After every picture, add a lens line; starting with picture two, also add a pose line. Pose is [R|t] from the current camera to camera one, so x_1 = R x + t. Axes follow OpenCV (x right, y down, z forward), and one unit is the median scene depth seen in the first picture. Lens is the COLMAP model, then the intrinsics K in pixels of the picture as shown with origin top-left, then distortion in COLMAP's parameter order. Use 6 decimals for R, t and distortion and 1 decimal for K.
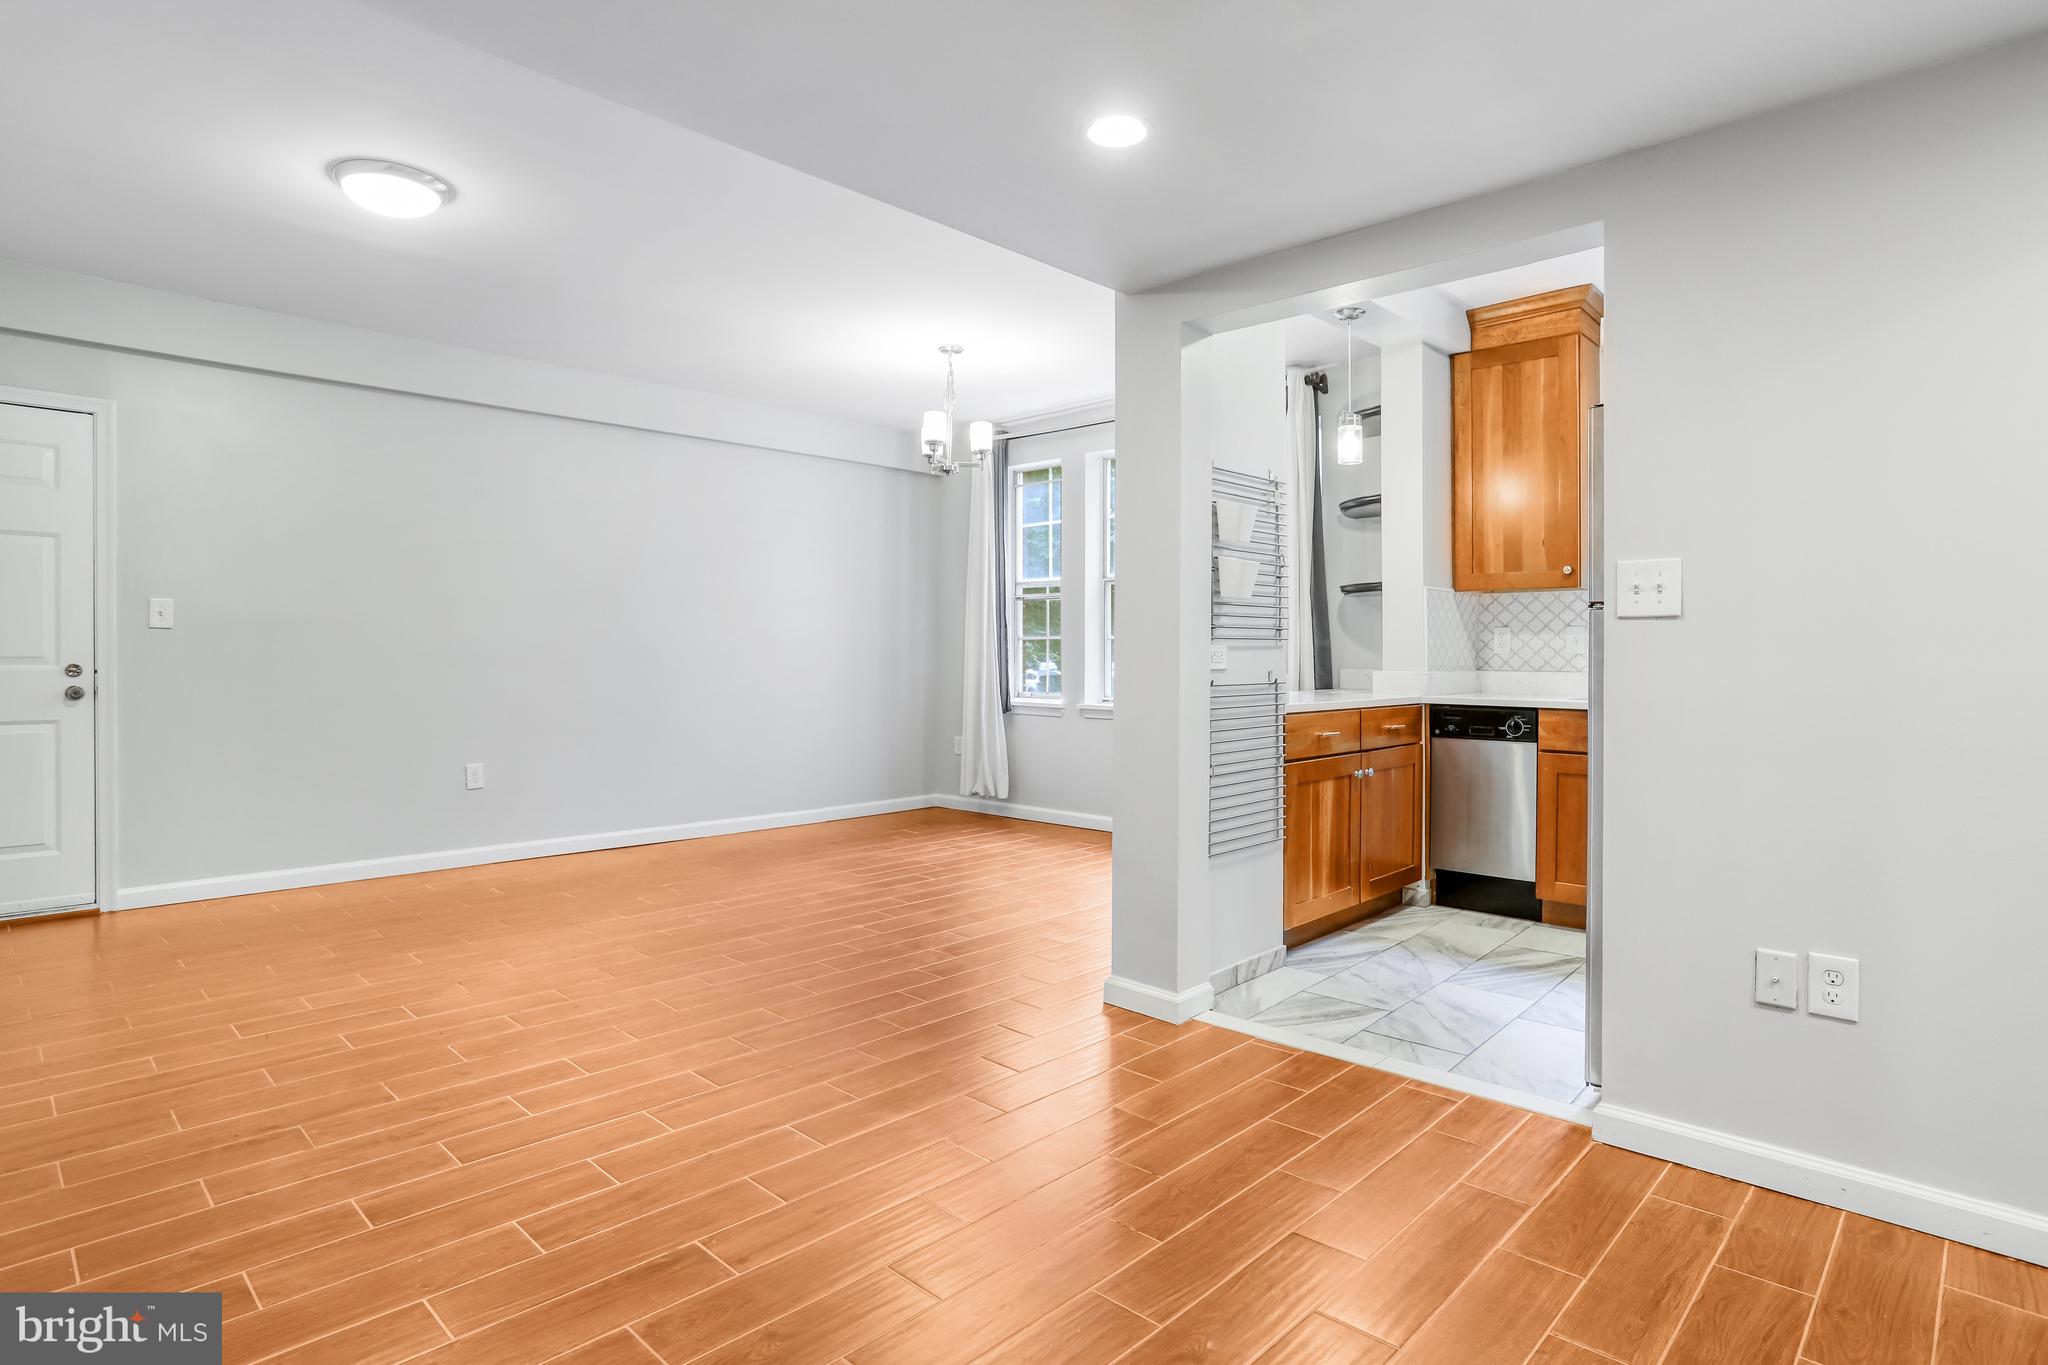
lens RADIAL K [[1083.6, 0, 1030.1], [0, 1083.6, 653.2], [0, 0, 1]] dist [-0.058282, 0.021768]
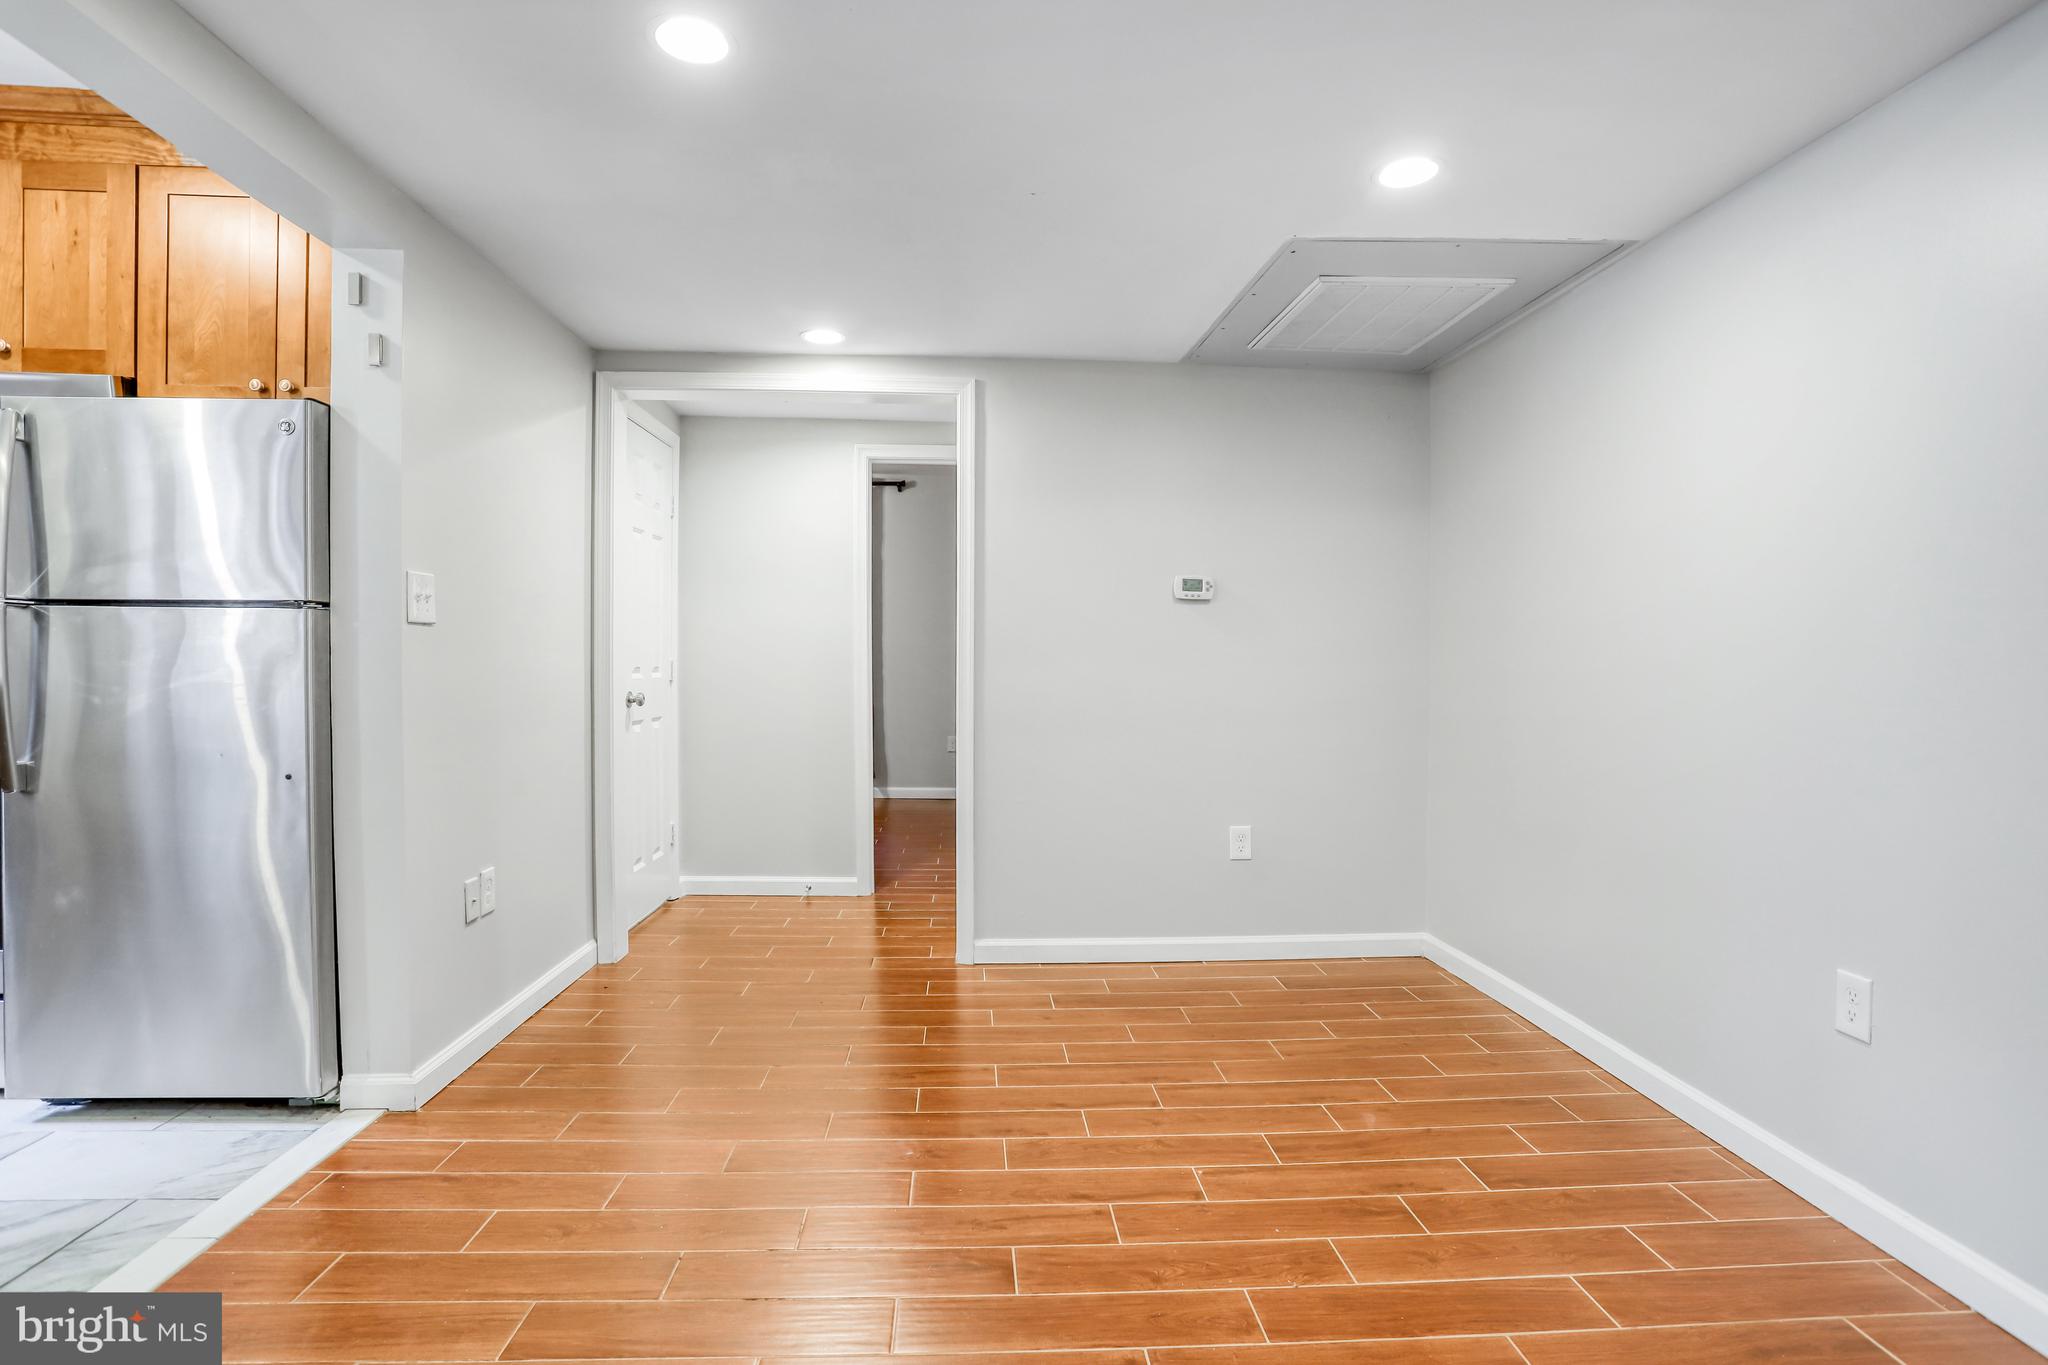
lens RADIAL K [[1040.3, 0, 1024.0], [0, 1040.3, 682.5], [0, 0, 1]] dist [-0.073372, 0.031166]
pose [[-0.726739, -0.026562, 0.686400, -0.332722], [-0.016780, 0.999640, 0.020918, -0.002462], [-0.686708, 0.003684, -0.726924, 0.721960]]
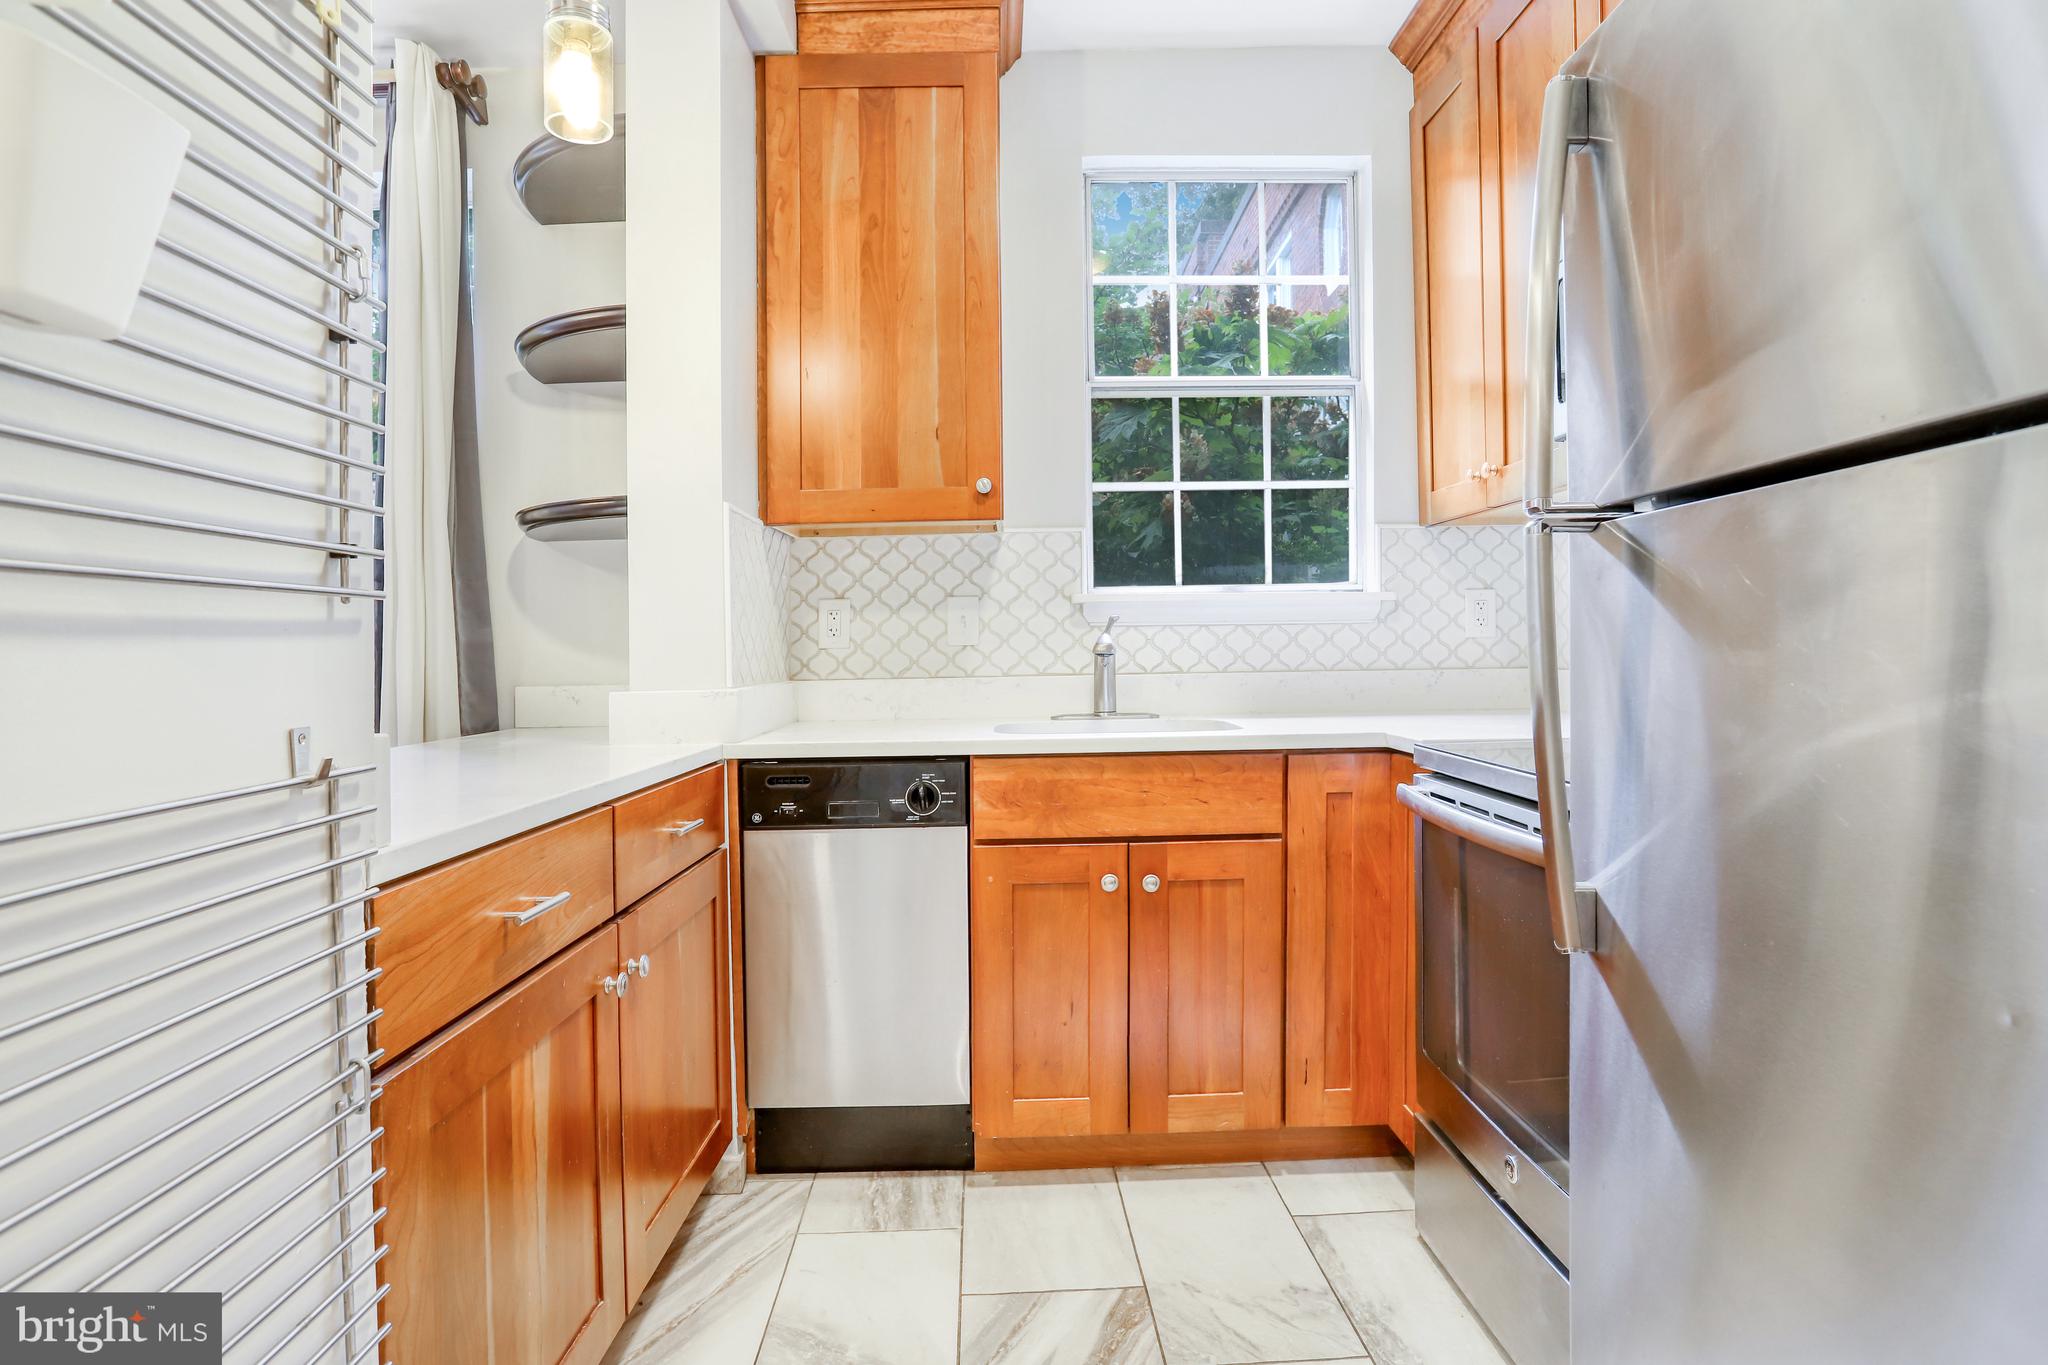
lens RADIAL K [[1067.7, 0, 1033.6], [0, 1067.7, 653.9], [0, 0, 1]] dist [-0.101748, 0.064900]
pose [[0.716927, -0.019930, 0.696863, 0.155493], [0.020851, 0.999757, 0.007141, 0.002012], [-0.696836, 0.009410, 0.717169, 0.620162]]
